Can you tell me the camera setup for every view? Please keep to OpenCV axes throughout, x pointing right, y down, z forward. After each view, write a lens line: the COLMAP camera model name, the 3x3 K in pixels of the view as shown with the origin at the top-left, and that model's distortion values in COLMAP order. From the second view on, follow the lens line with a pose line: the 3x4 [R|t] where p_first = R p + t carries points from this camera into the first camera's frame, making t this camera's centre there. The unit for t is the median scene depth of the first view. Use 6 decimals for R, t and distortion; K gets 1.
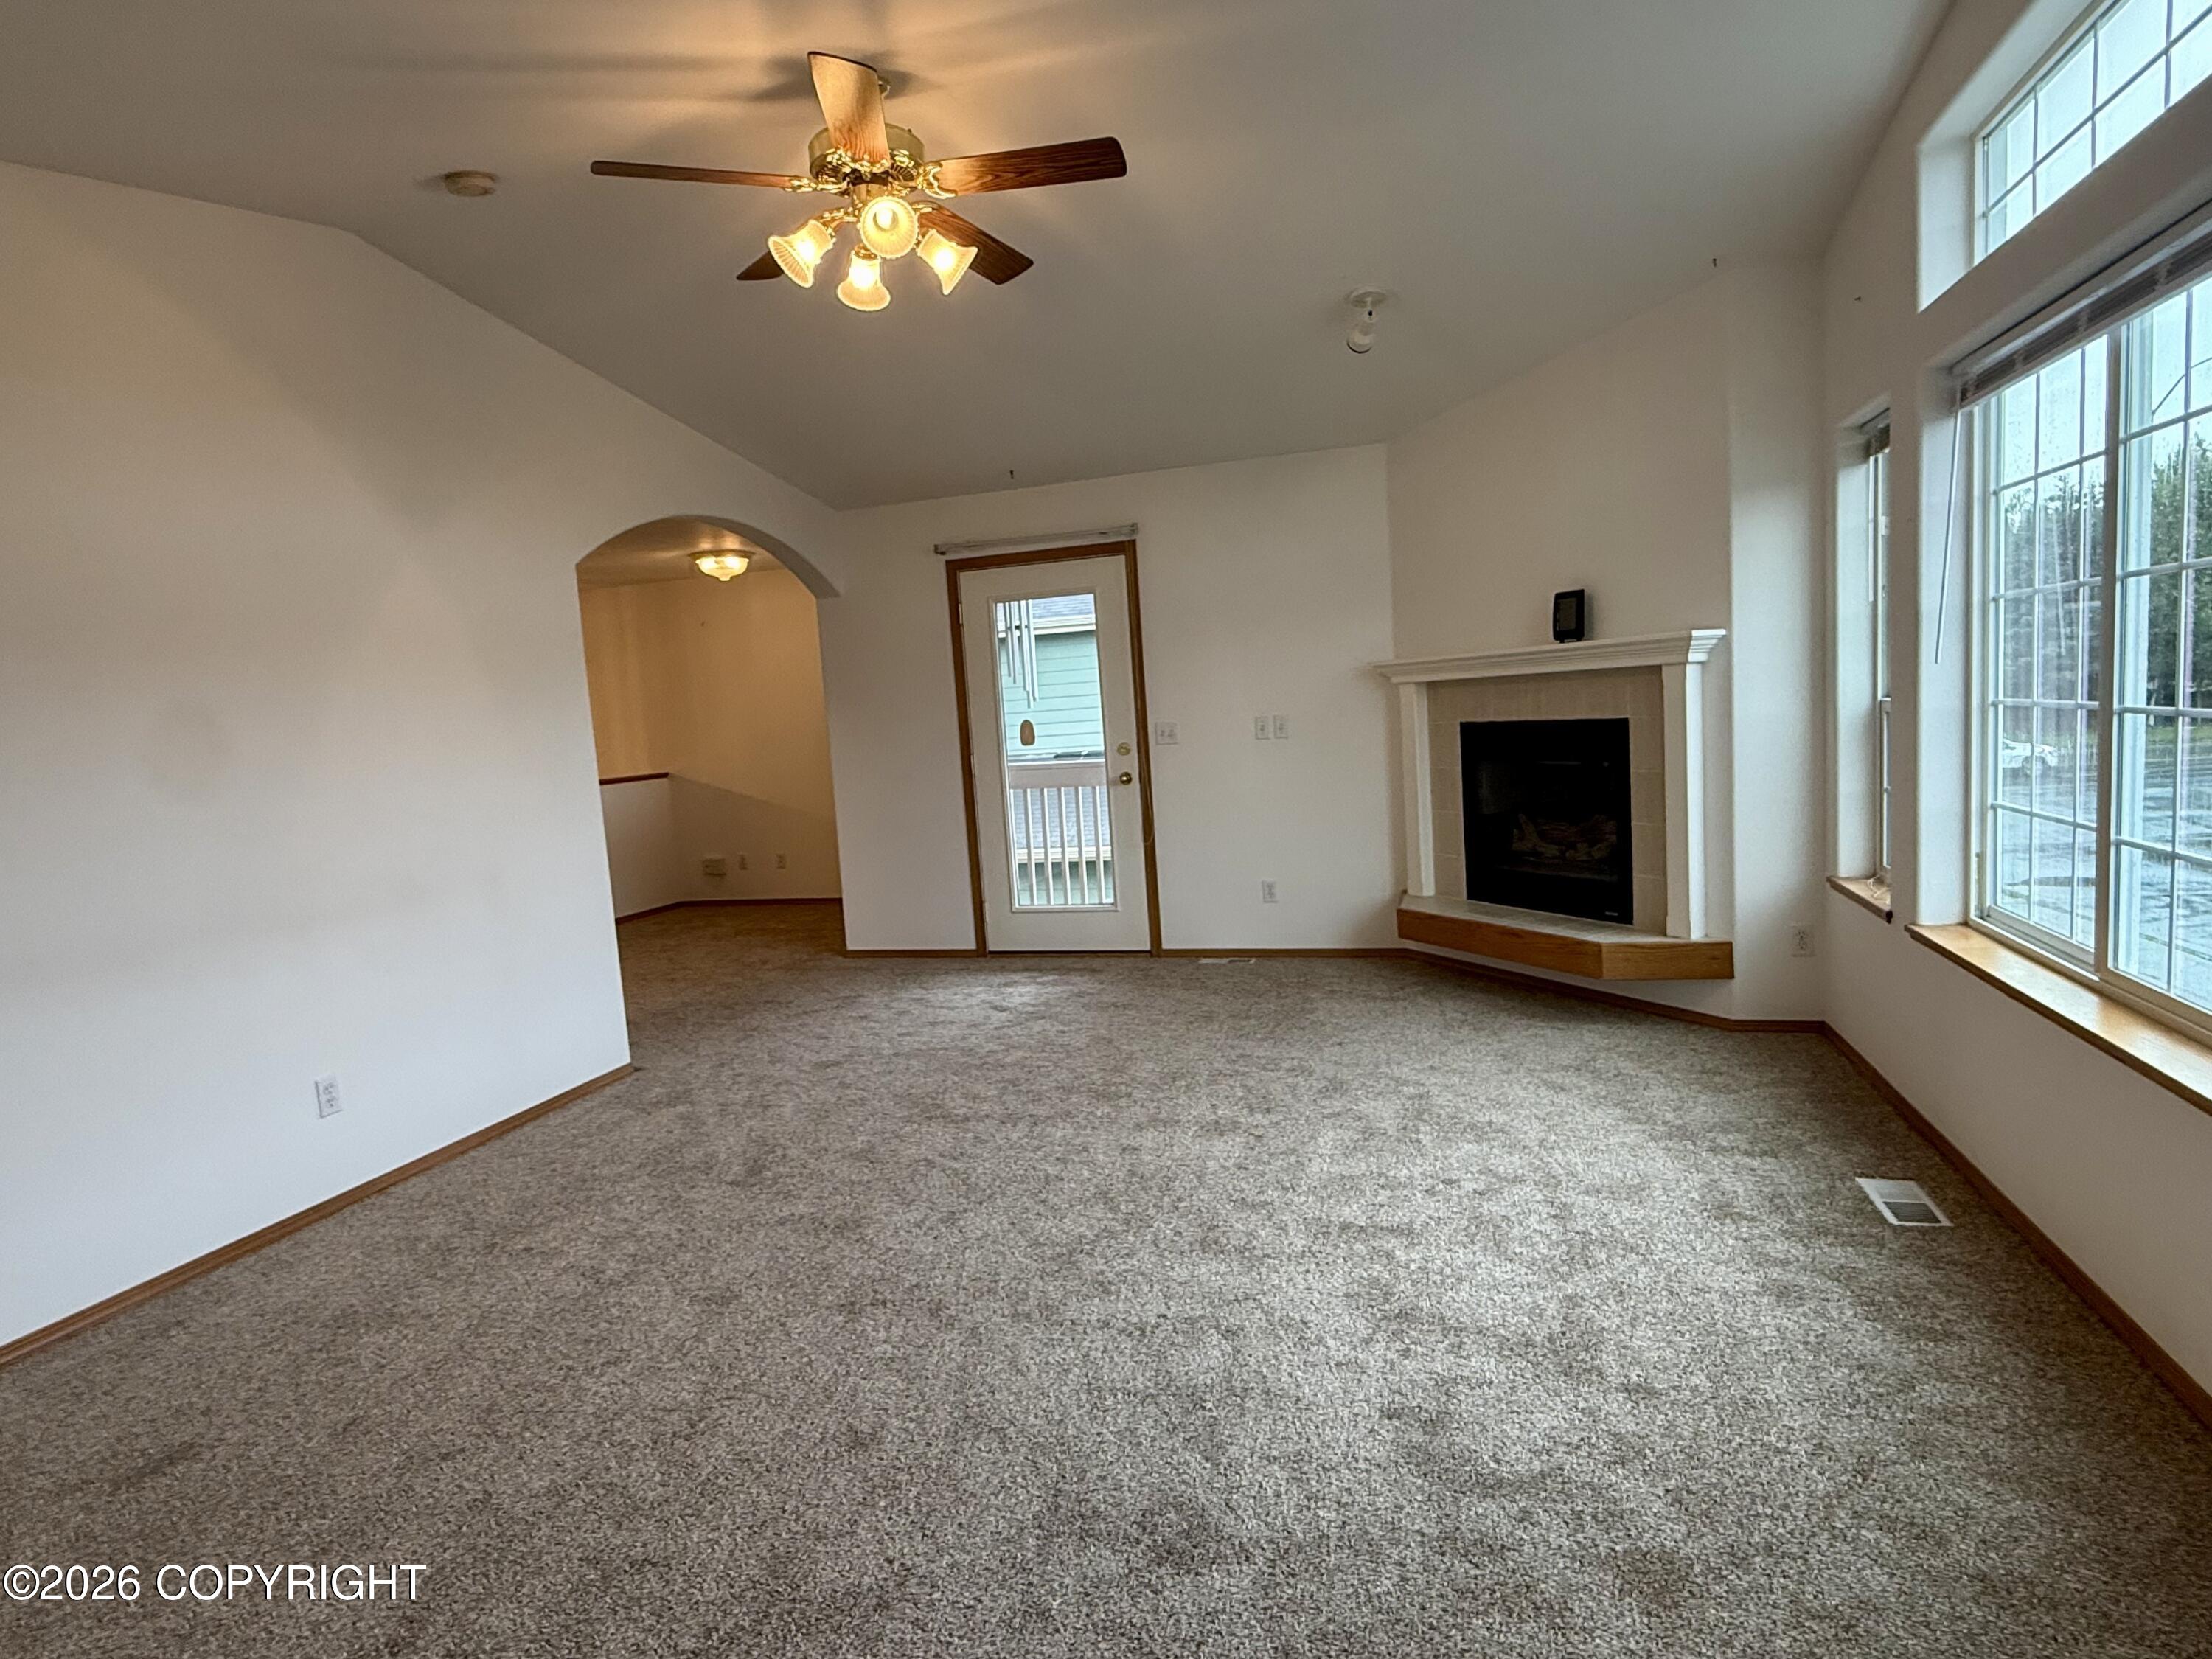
lens RADIAL K [[1219.9, 0, 1106.0], [0, 1219.9, 829.5], [0, 0, 1]] dist [0.000102, -0.000030]
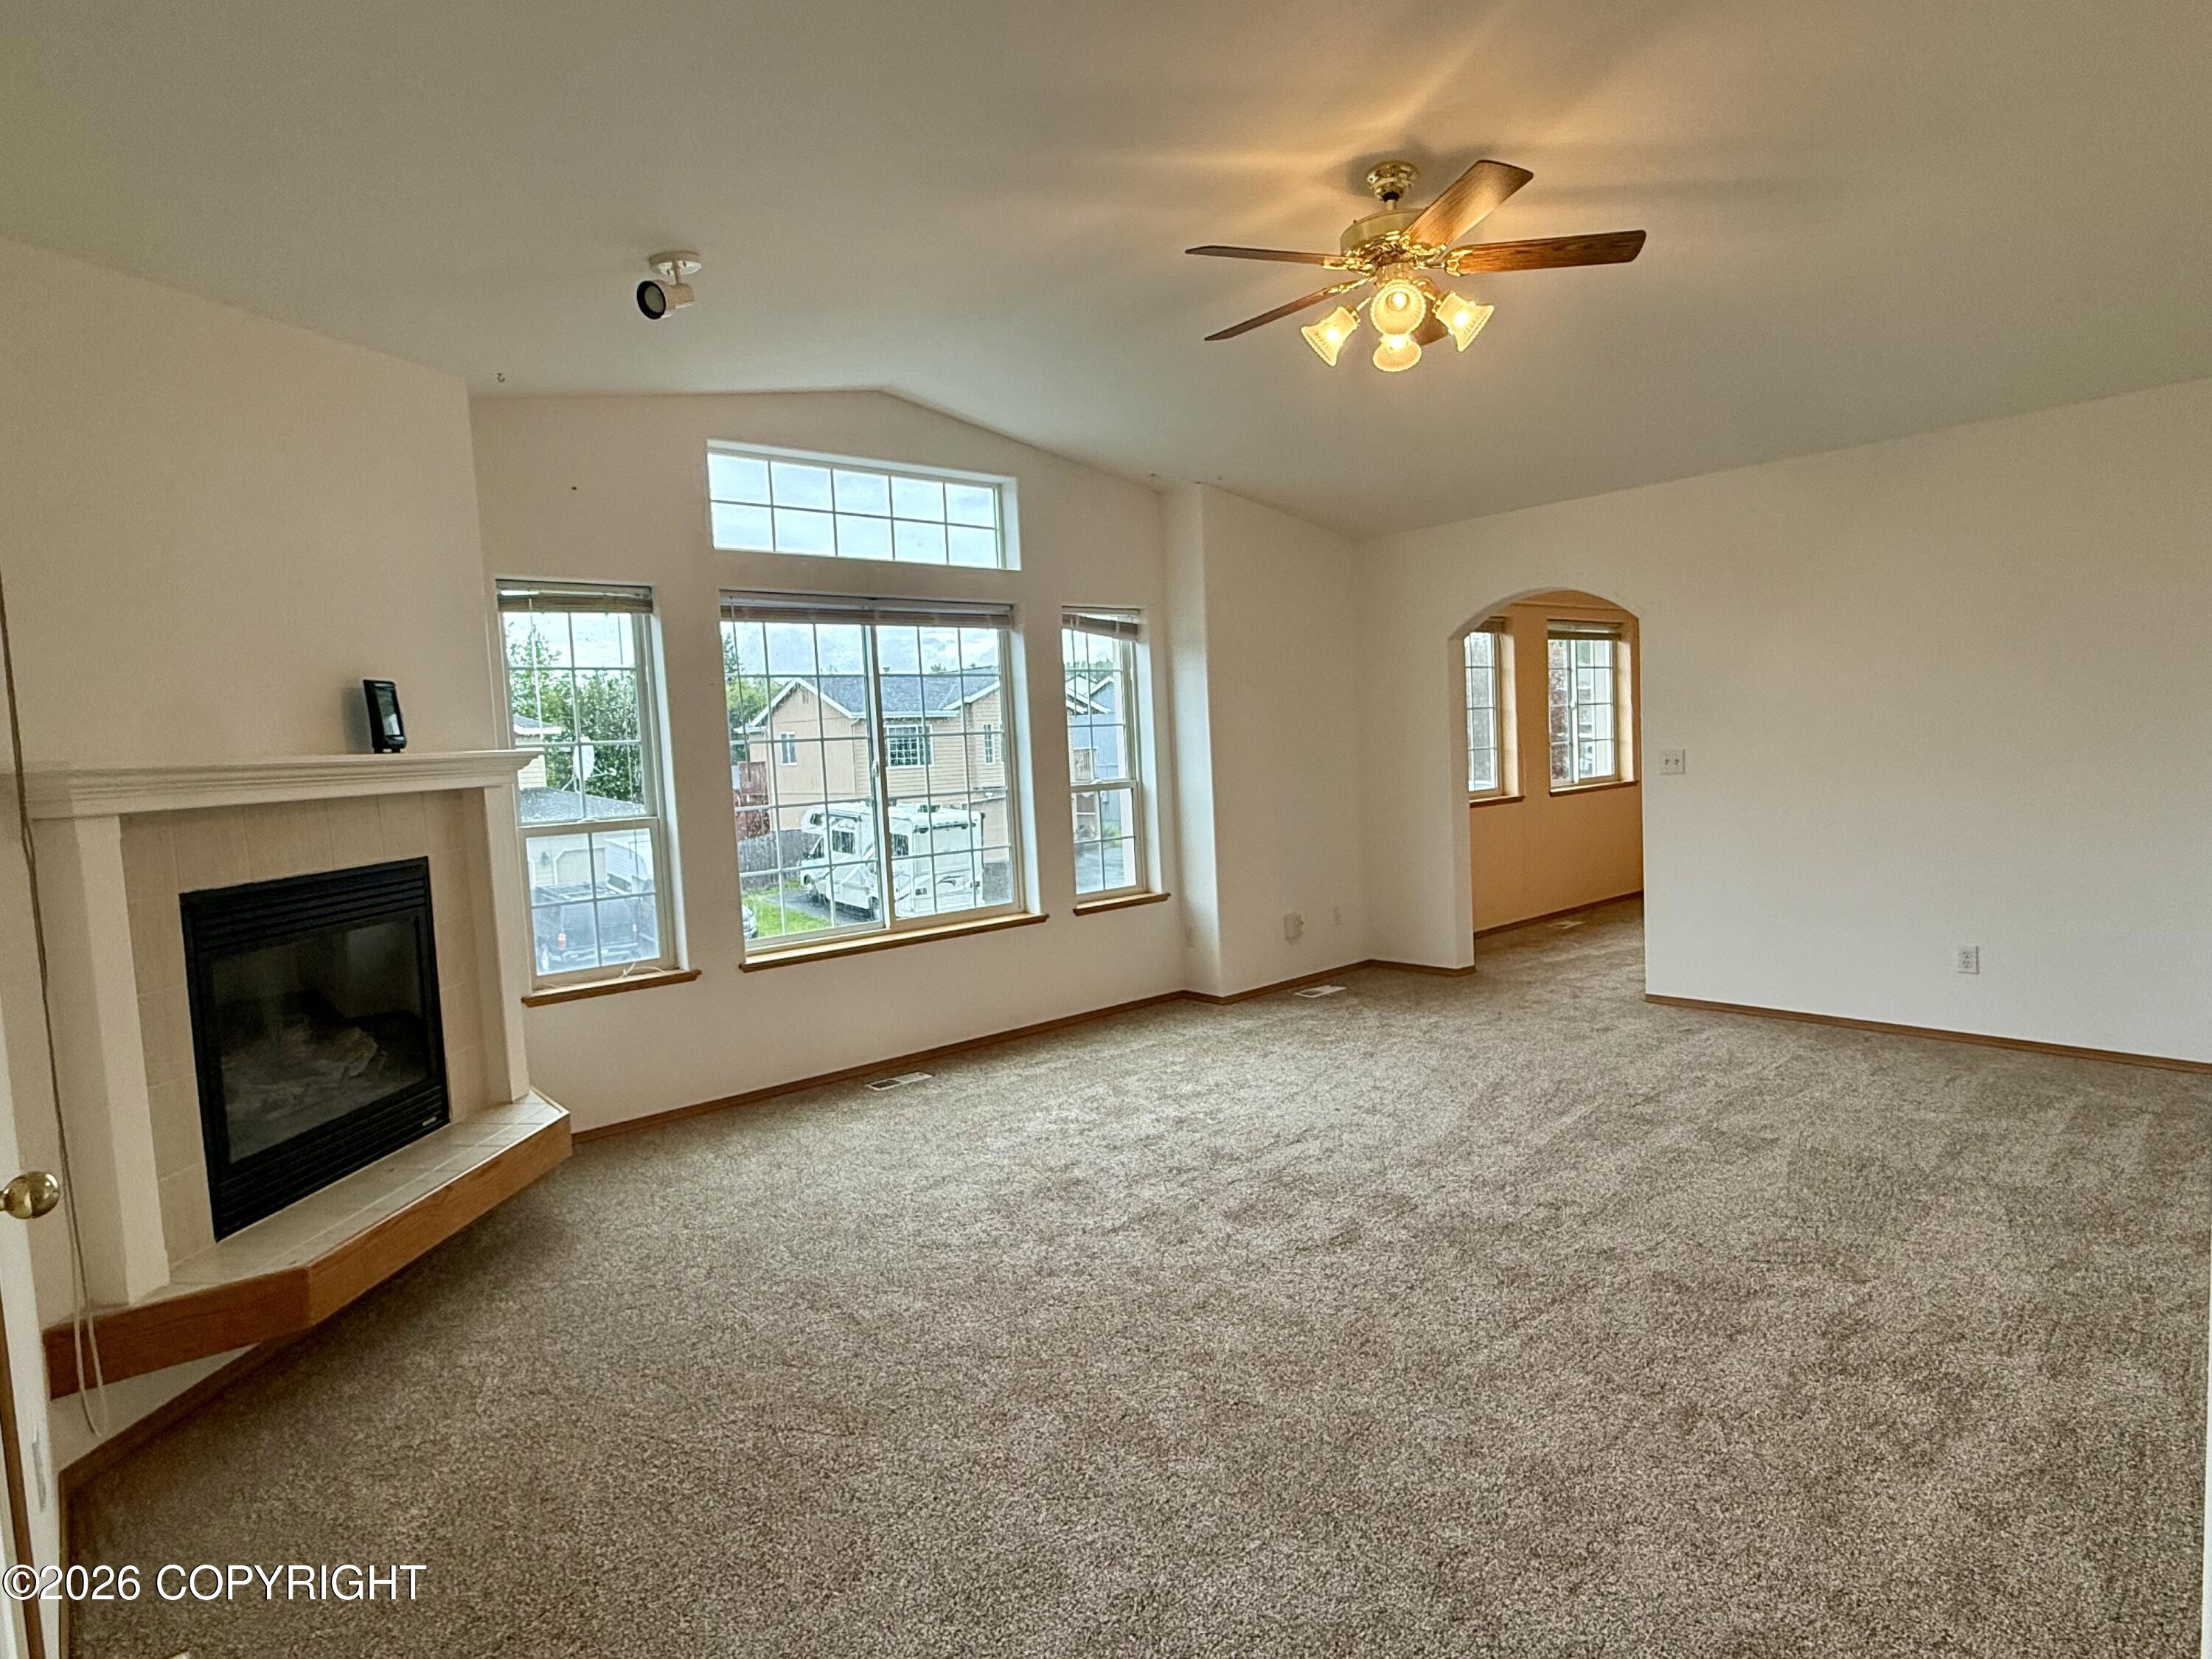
lens RADIAL K [[1219.9, 0, 1106.0], [0, 1219.9, 829.5], [0, 0, 1]] dist [0.000102, -0.000030]
pose [[-0.834539, 0.070382, 0.546434, -0.346174], [0.159598, 0.980165, 0.117498, -0.126193], [-0.527326, 0.185266, -0.829219, 1.366141]]
